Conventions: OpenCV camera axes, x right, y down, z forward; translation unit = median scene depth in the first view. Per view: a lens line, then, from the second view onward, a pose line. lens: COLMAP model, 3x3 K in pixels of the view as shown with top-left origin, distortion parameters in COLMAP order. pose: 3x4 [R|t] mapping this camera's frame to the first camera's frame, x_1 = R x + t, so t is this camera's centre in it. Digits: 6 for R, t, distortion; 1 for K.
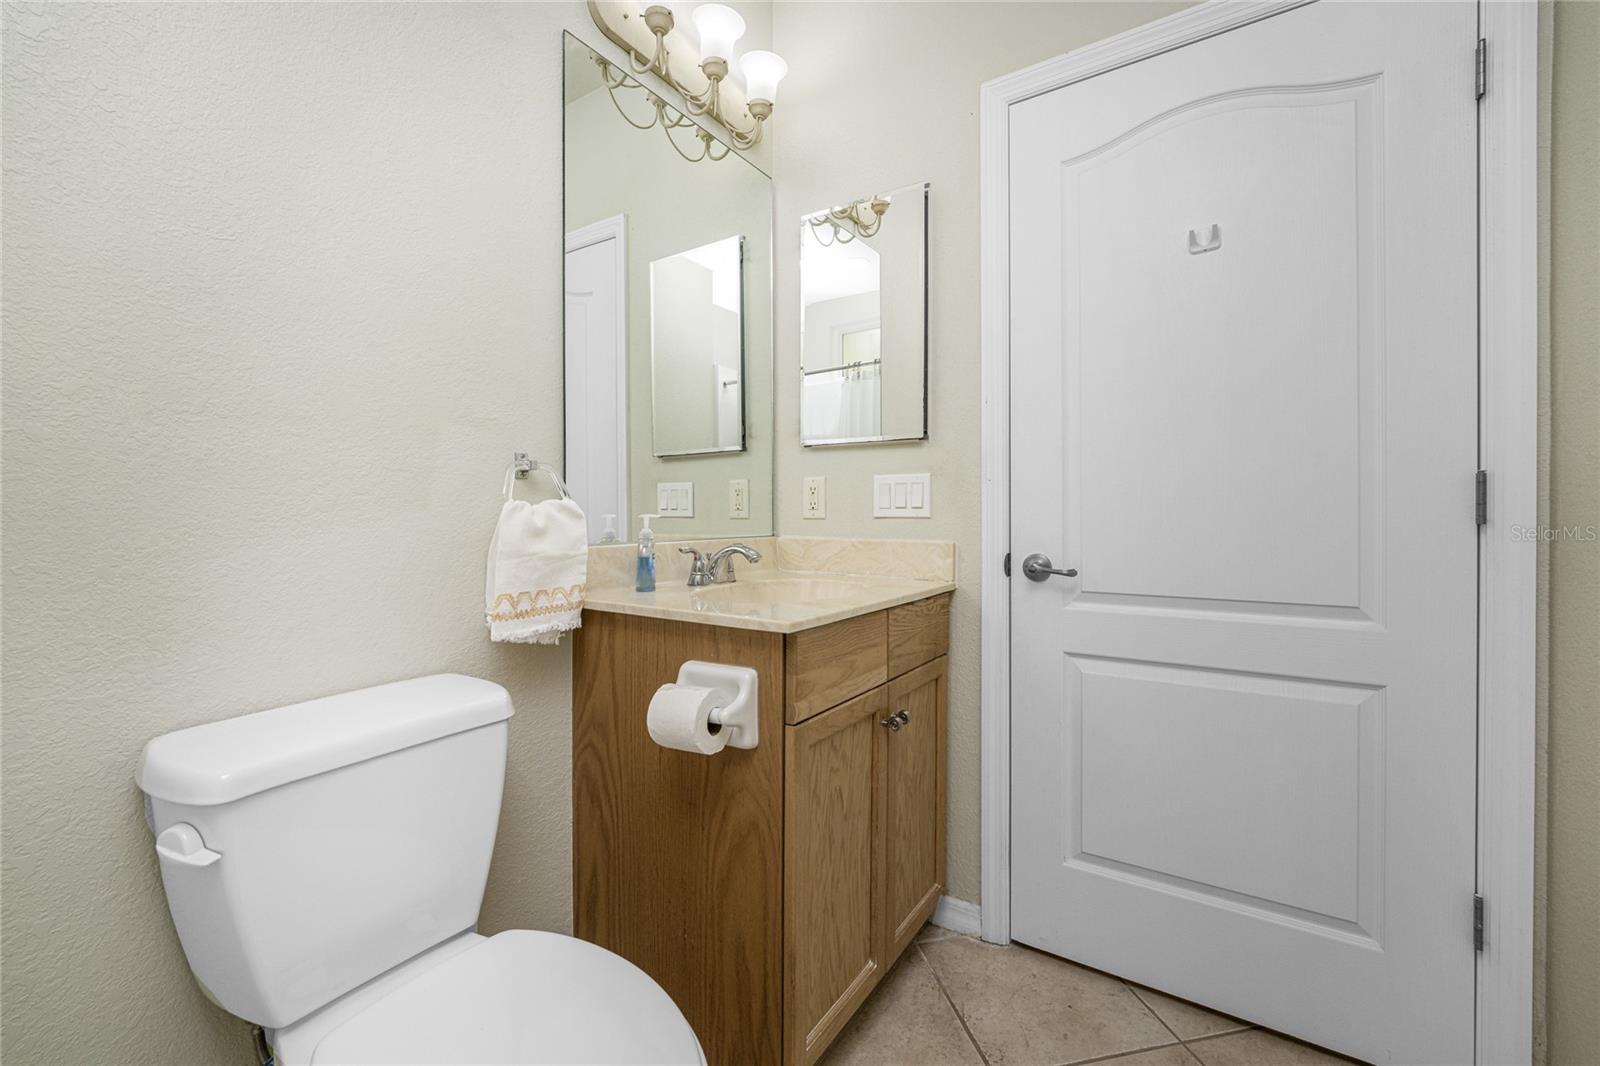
lens RADIAL K [[633.0, 0, 782.7], [0, 633.0, 538.5], [0, 0, 1]] dist [-0.001648, -0.000157]
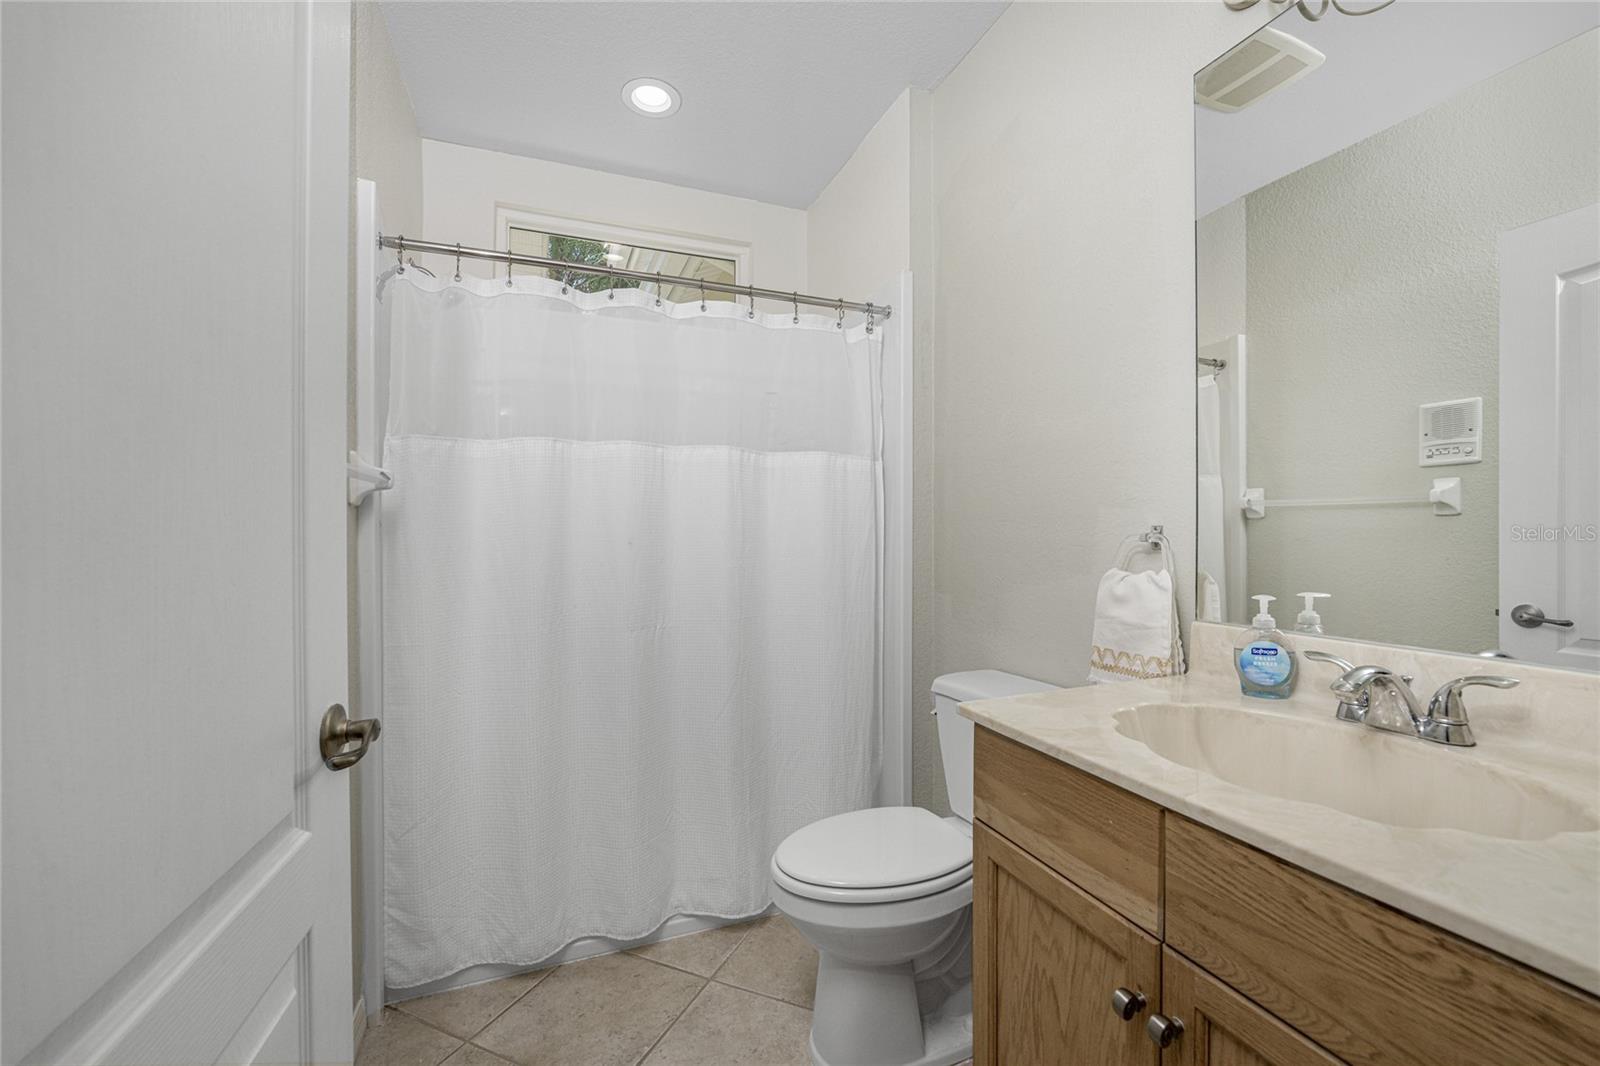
lens RADIAL K [[654.8, 0, 805.8], [0, 654.8, 533.1], [0, 0, 1]] dist [-0.002528, -0.000185]
pose [[-0.581466, 0.003555, -0.813563, 0.887781], [-0.009626, 0.999890, 0.011249, -0.136128], [0.813514, 0.014372, -0.581368, 1.223916]]
